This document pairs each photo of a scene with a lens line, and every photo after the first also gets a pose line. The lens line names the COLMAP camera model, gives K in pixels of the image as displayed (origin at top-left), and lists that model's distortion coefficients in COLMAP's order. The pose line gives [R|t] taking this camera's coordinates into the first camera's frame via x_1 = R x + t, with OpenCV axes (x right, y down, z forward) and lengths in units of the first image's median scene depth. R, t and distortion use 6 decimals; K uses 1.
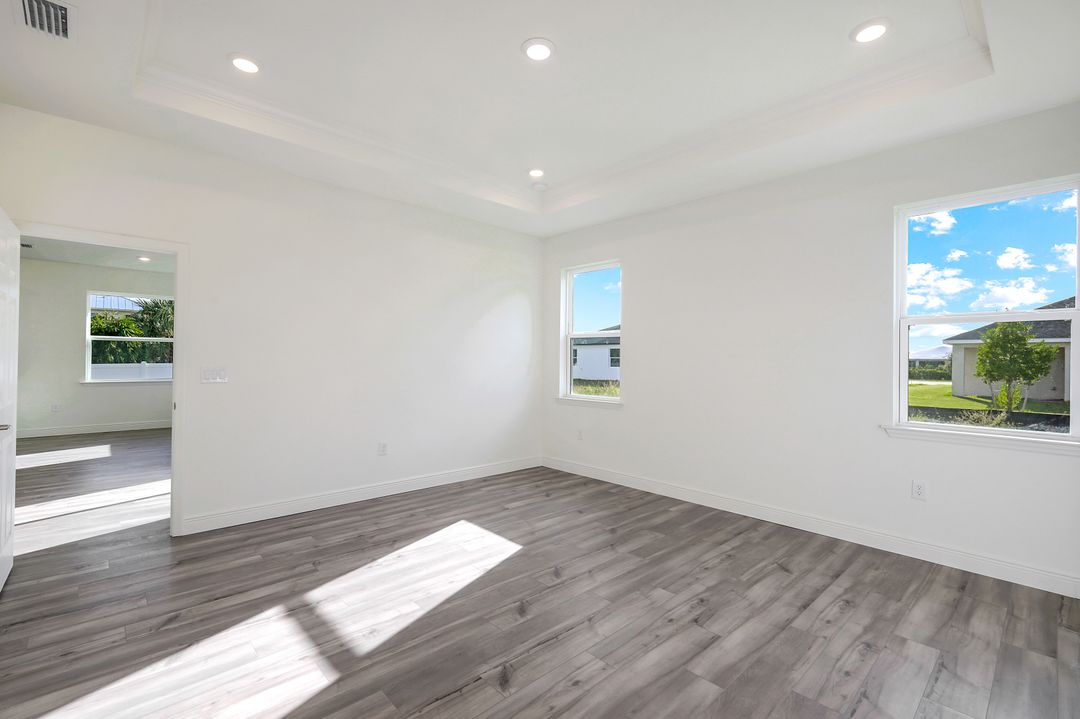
lens RADIAL K [[480.0, 0, 542.3], [0, 480.0, 358.1], [0, 0, 1]] dist [-0.001285, -0.000080]
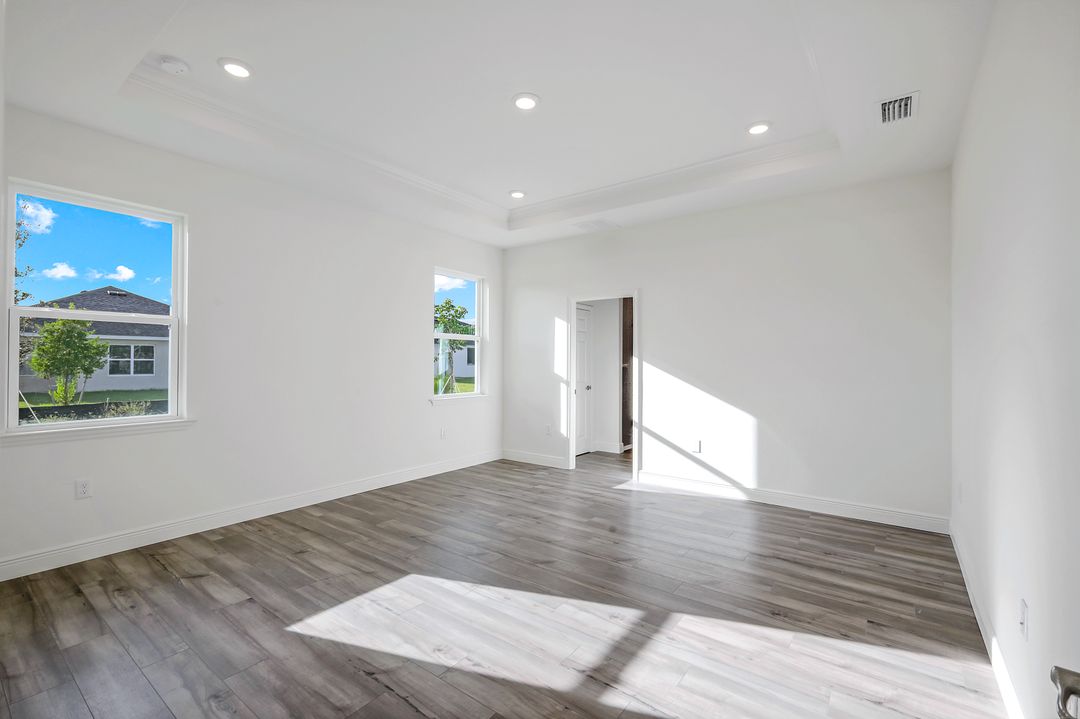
lens RADIAL K [[480.0, 0, 542.3], [0, 480.0, 358.1], [0, 0, 1]] dist [-0.001285, -0.000080]
pose [[-0.181854, -0.006146, 0.983306, -0.838154], [-0.007618, 0.999959, 0.004841, -0.005084], [-0.983296, -0.006610, -0.181893, 0.827819]]
